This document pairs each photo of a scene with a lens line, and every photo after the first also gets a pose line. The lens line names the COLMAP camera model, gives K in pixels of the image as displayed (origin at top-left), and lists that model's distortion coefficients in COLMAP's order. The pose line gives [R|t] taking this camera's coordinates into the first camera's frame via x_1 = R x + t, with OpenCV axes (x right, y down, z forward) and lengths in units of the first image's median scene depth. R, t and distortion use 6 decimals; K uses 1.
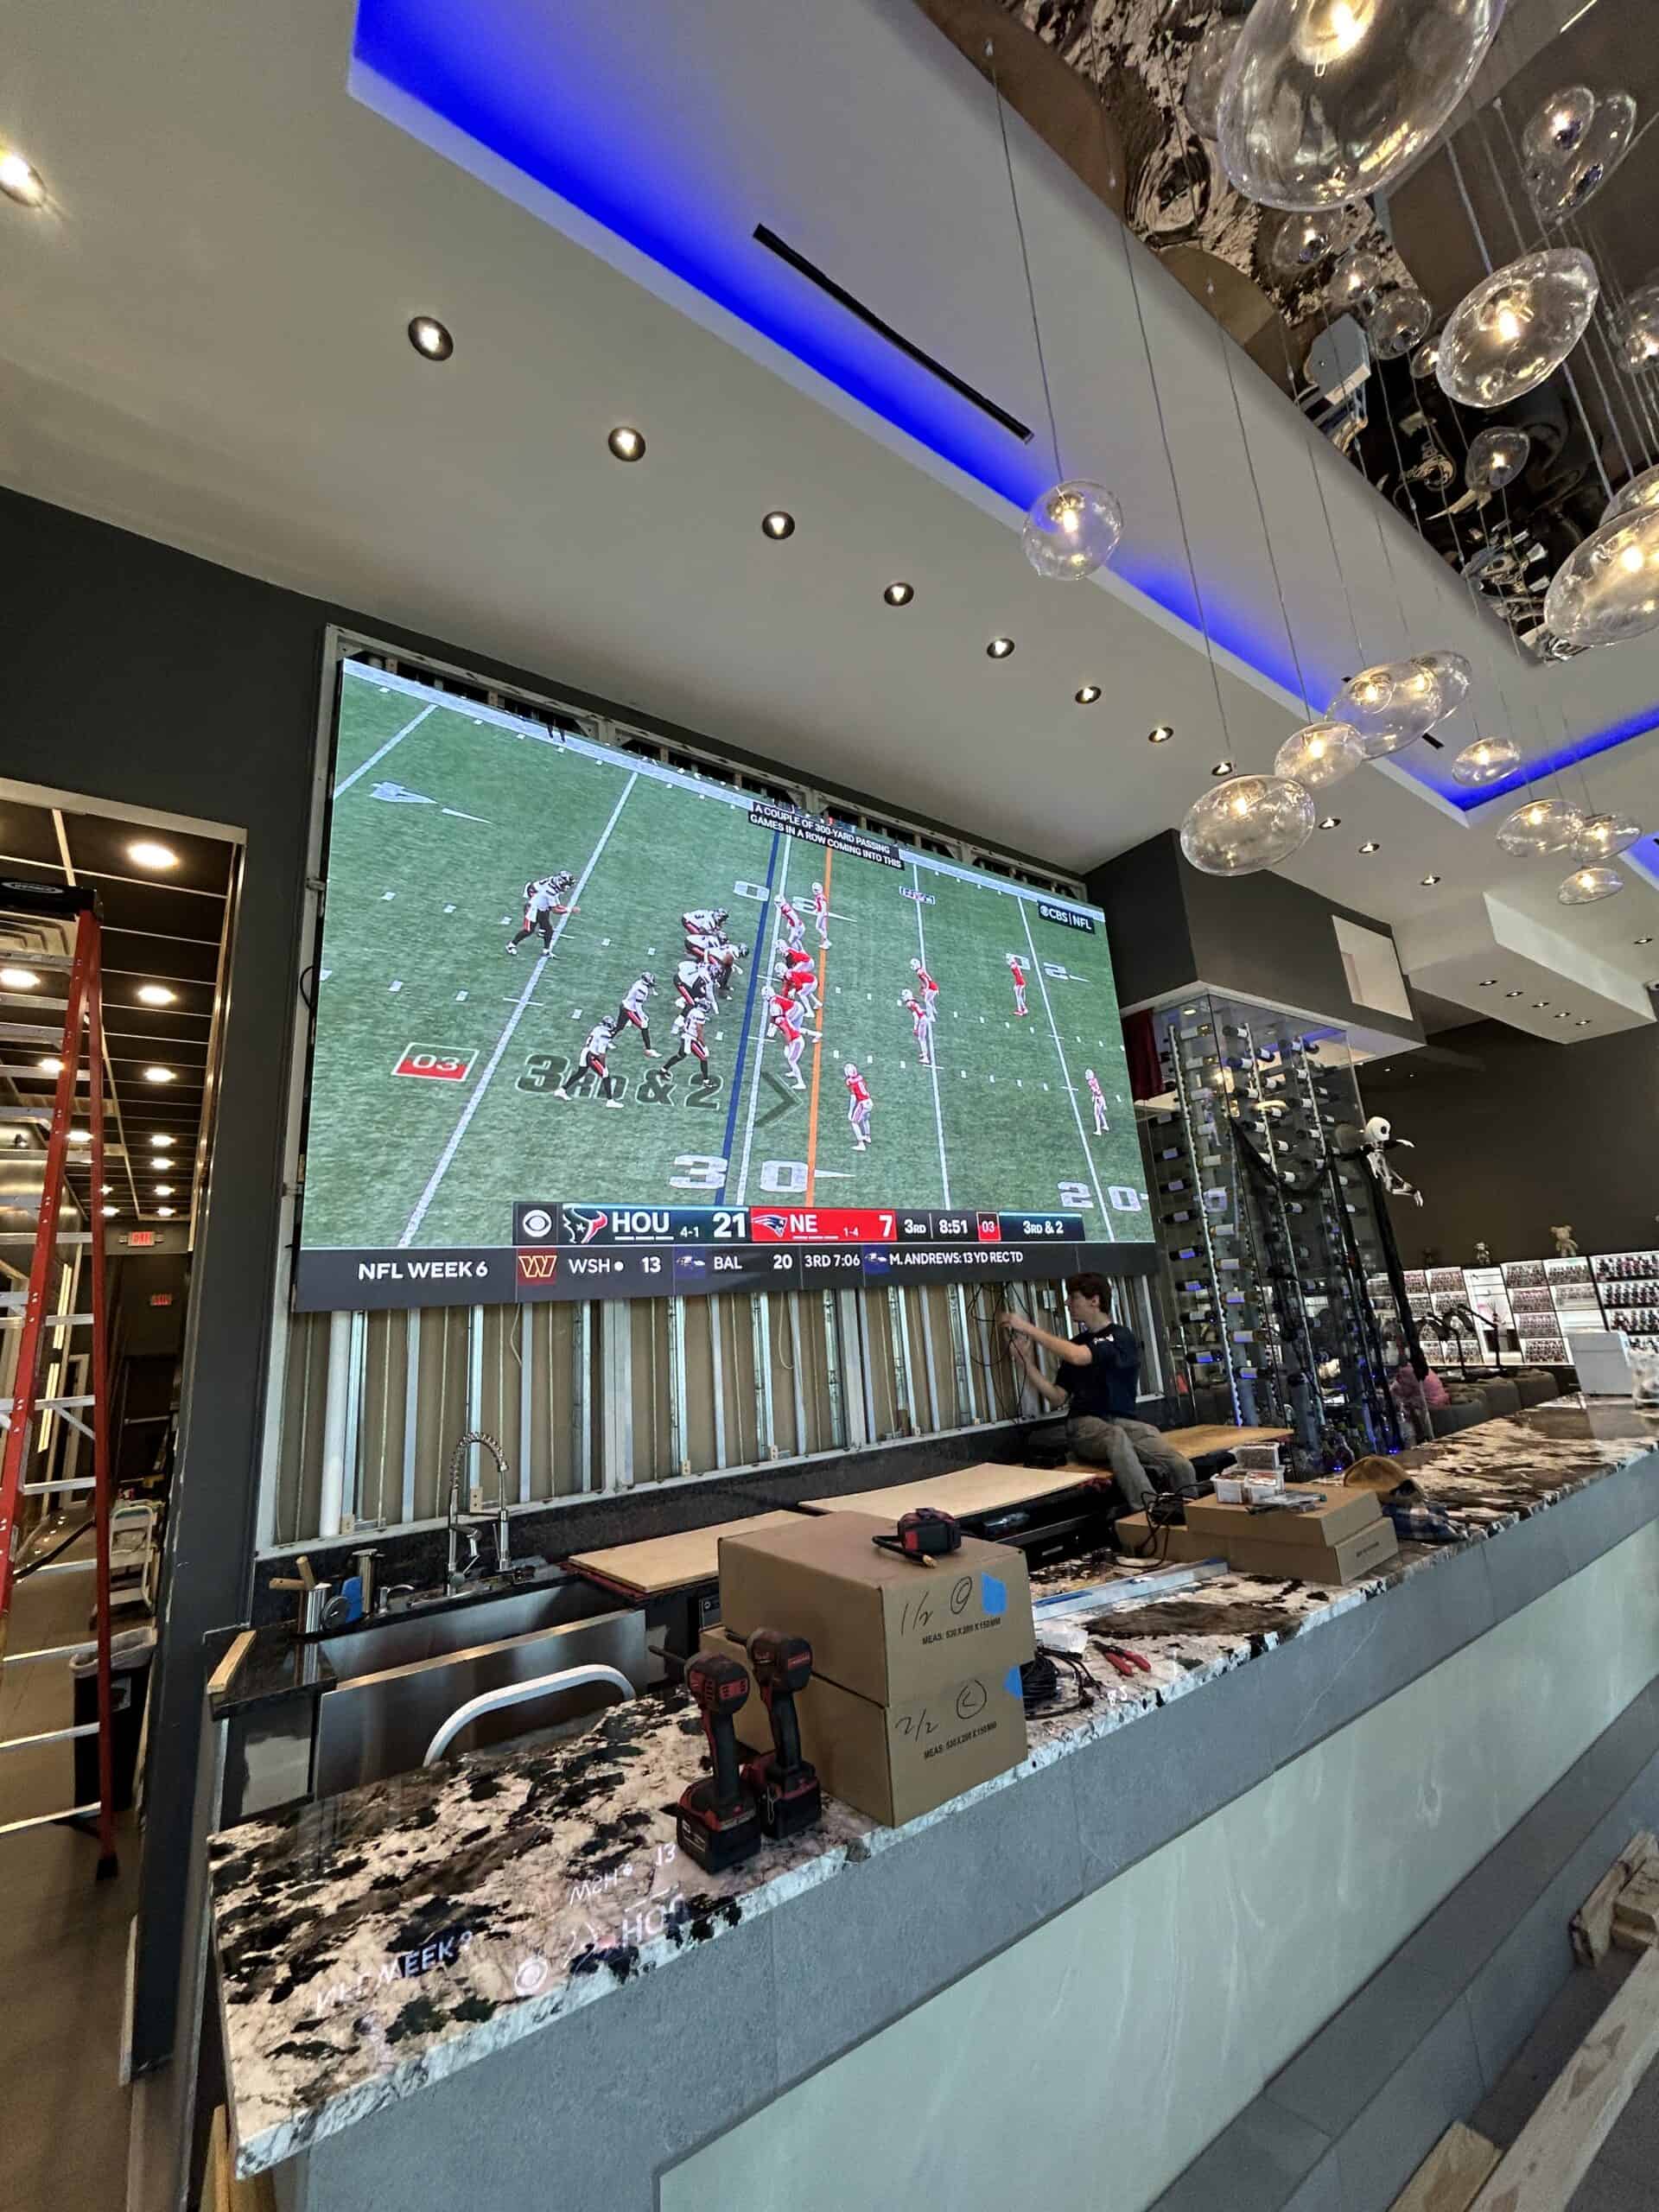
lens RADIAL K [[893.5, 0, 825.3], [0, 893.5, 1102.6], [0, 0, 1]] dist [0.010596, 0.000044]
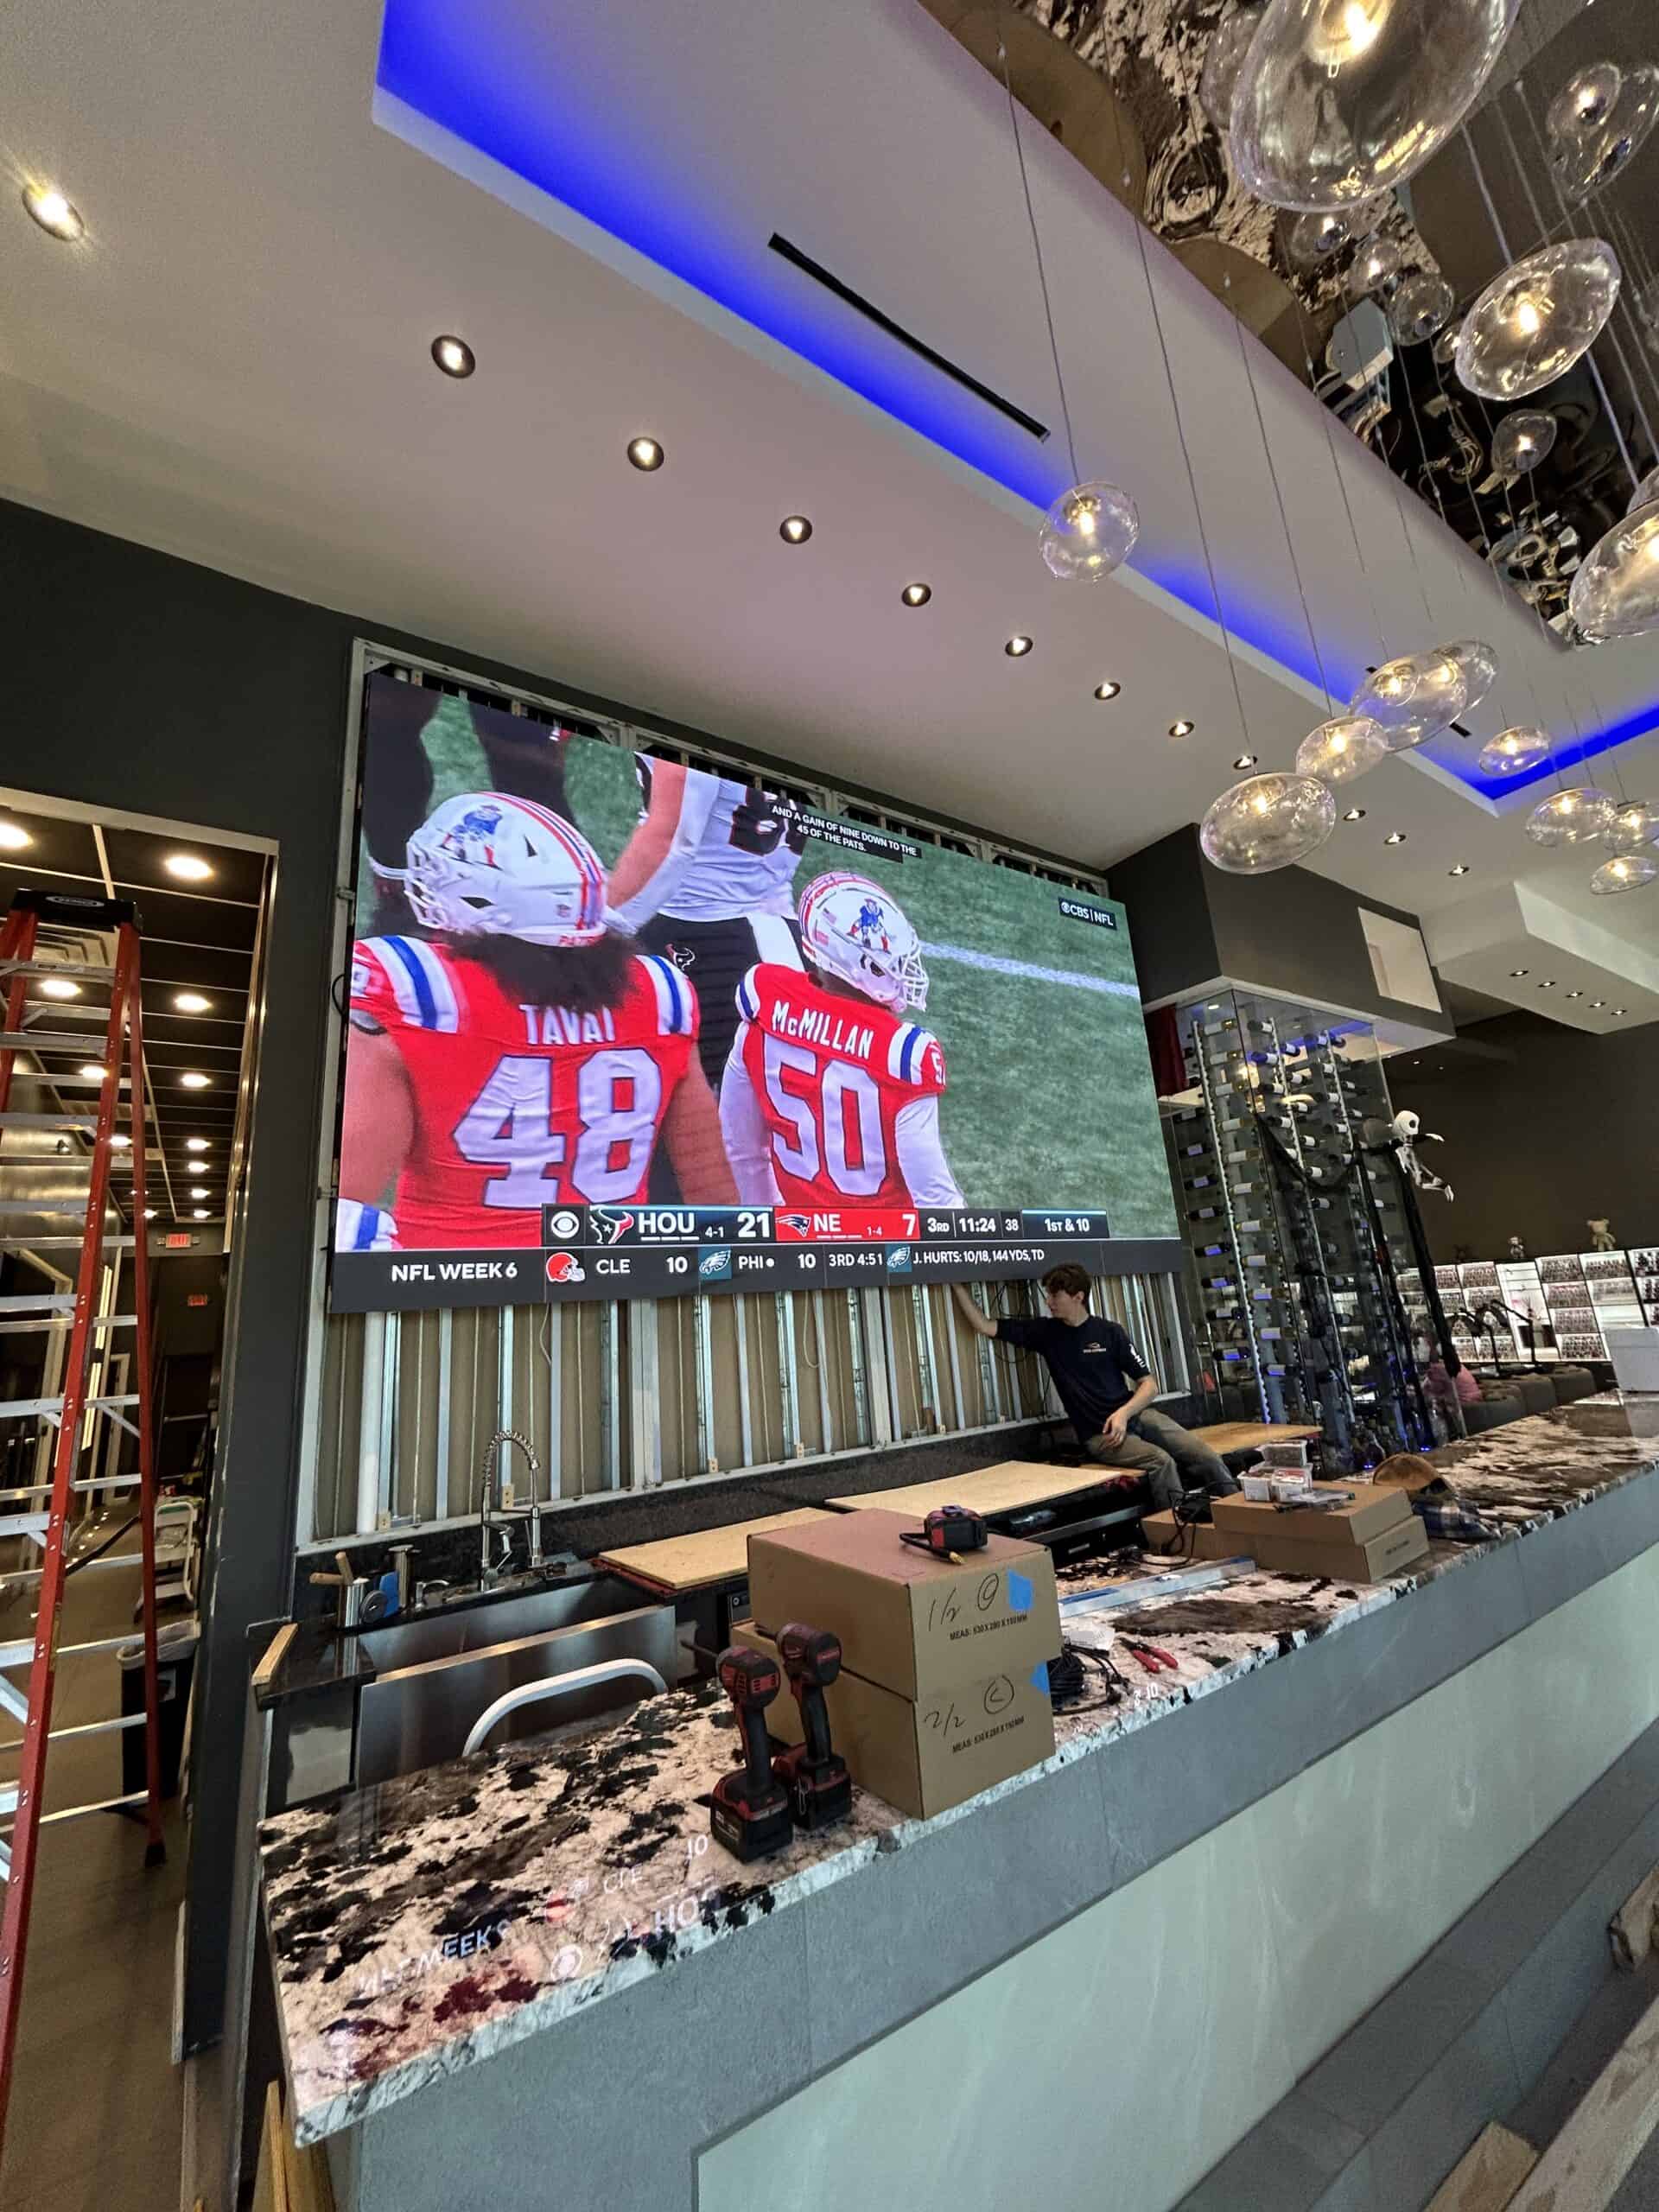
lens RADIAL K [[893.5, 0, 826.1], [0, 893.5, 1100.8], [0, 0, 1]] dist [0.010596, 0.000044]
pose [[0.999683, -0.009378, -0.023360, -0.000940], [0.009398, 0.999956, 0.000741, -0.003414], [0.023352, -0.000960, 0.999727, -0.007252]]
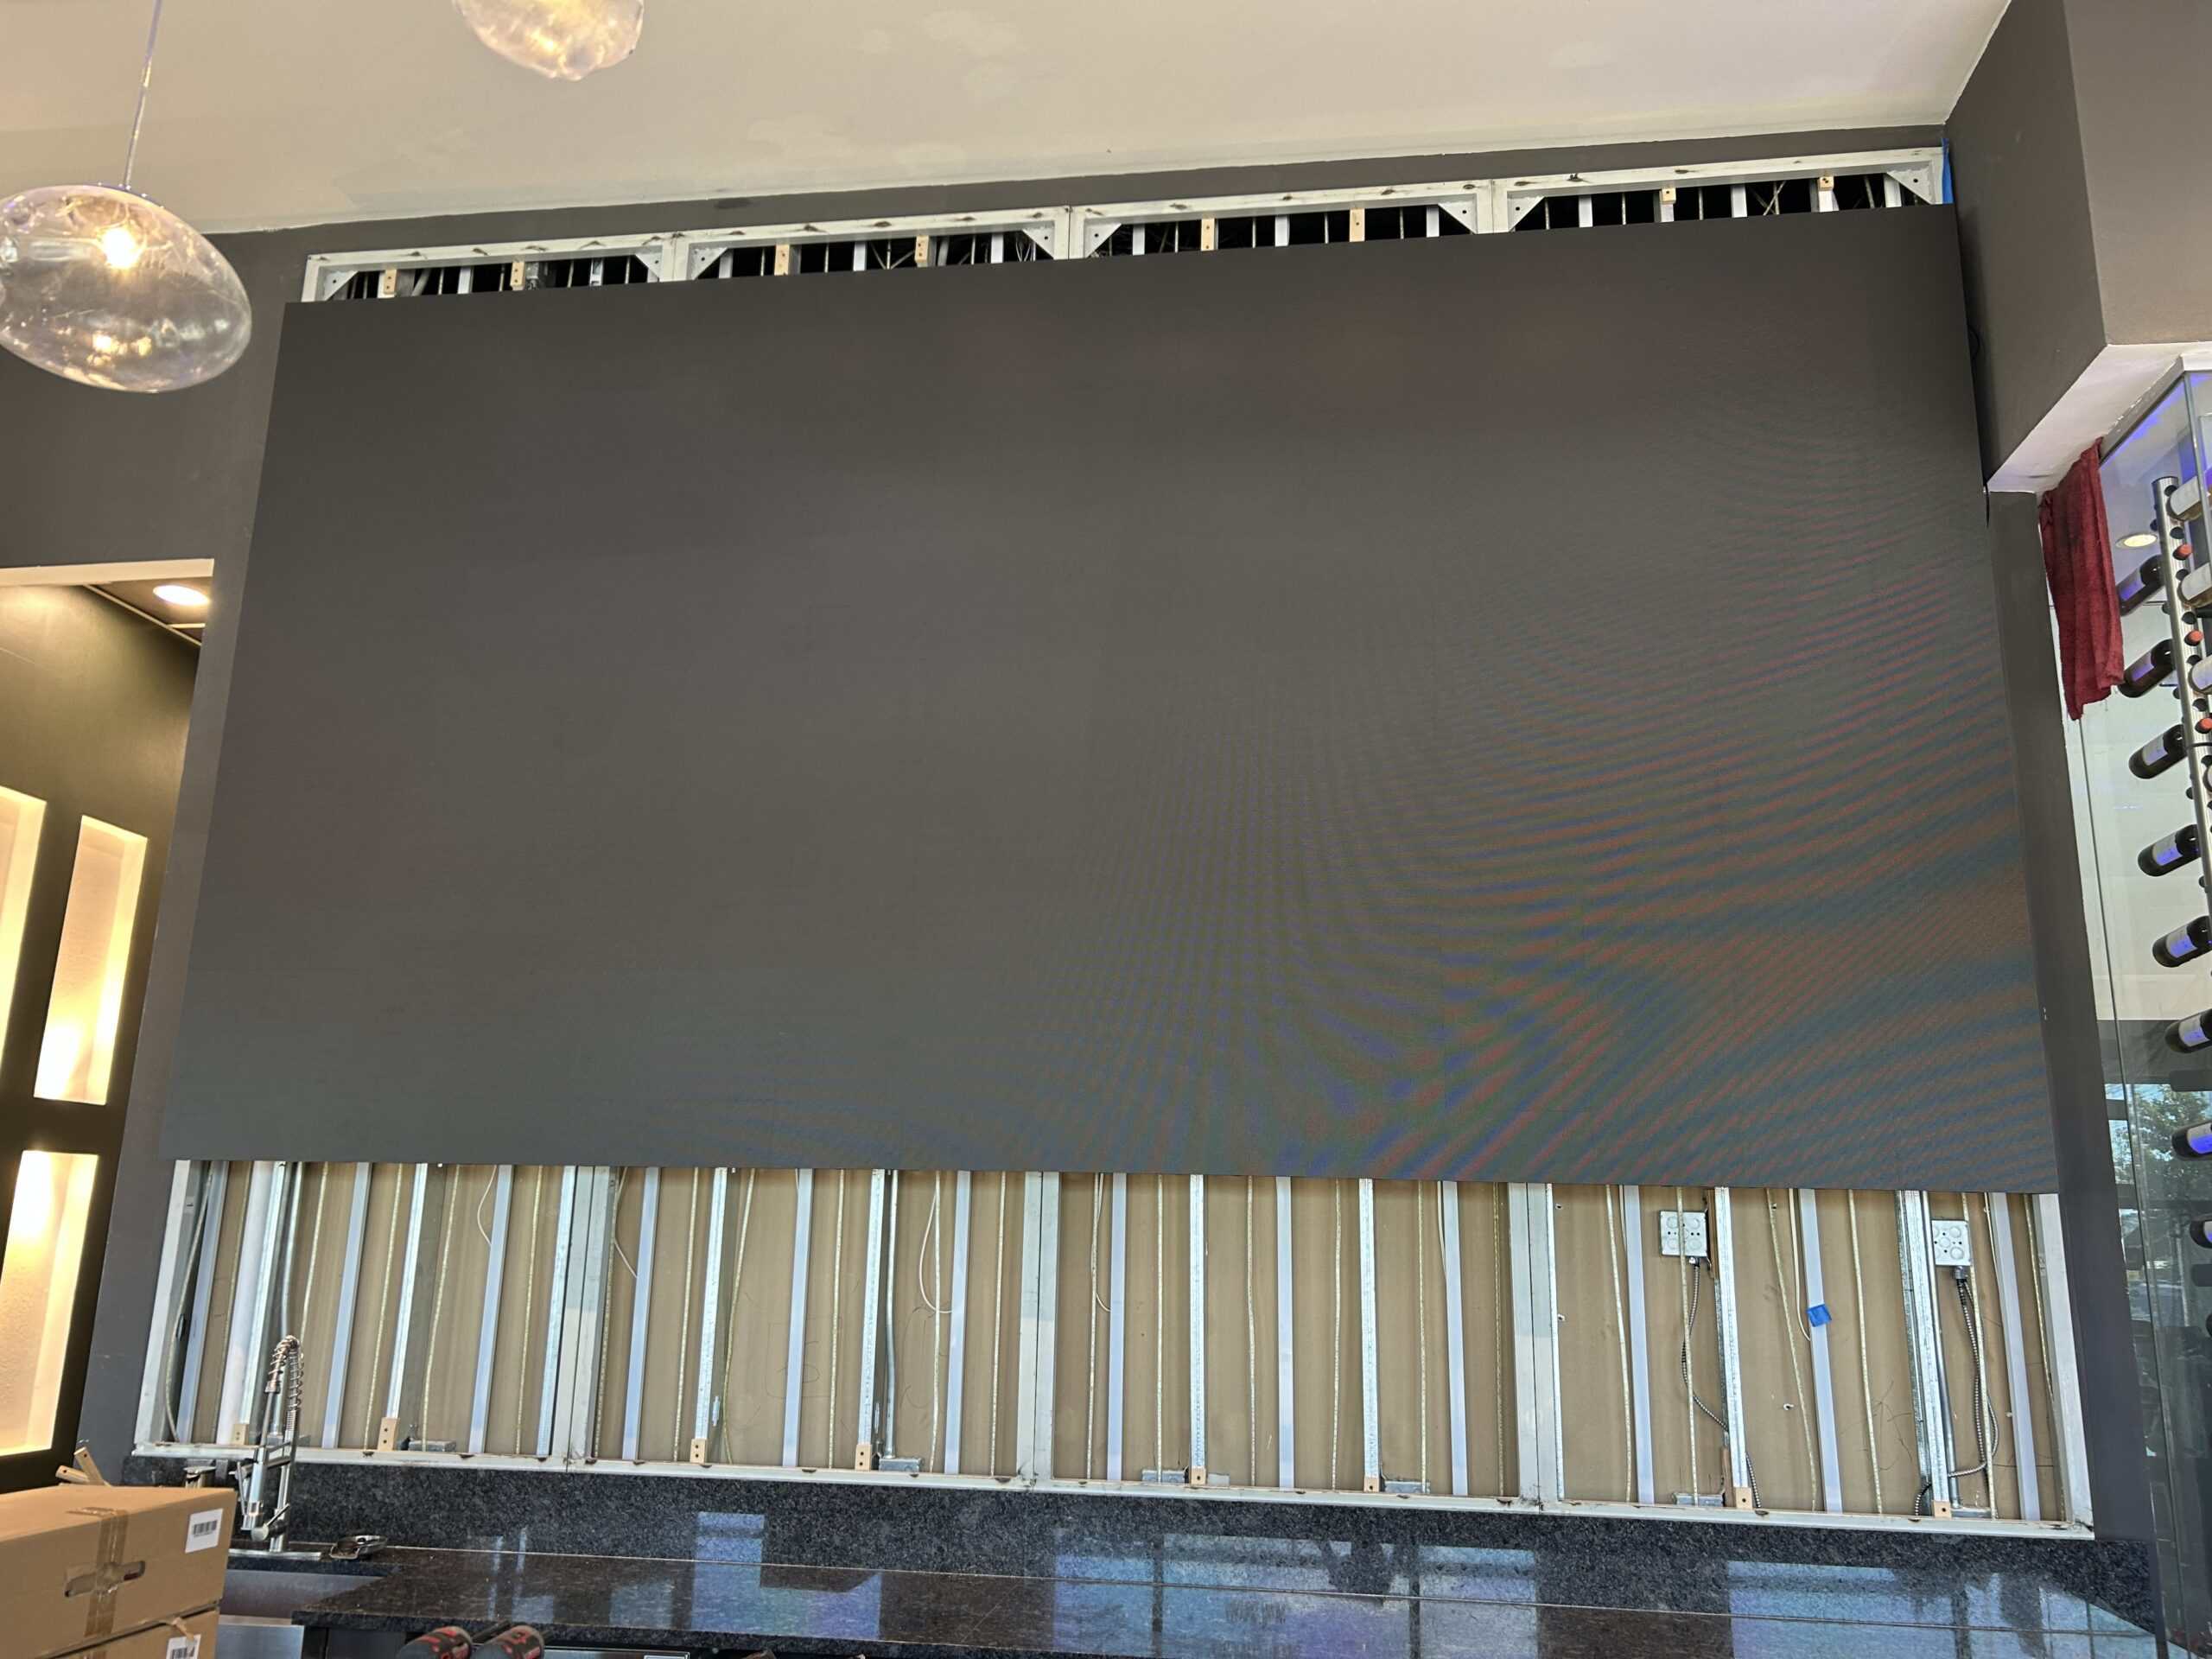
lens RADIAL K [[1672.1, 0, 1110.9], [0, 1672.1, 839.7], [0, 0, 1]] dist [0.012988, -0.013092]
pose [[0.737253, -0.069417, -0.672041, 0.976331], [0.093742, 0.995597, 0.000001, 0.022245], [0.669082, -0.062999, 0.740514, 0.426428]]
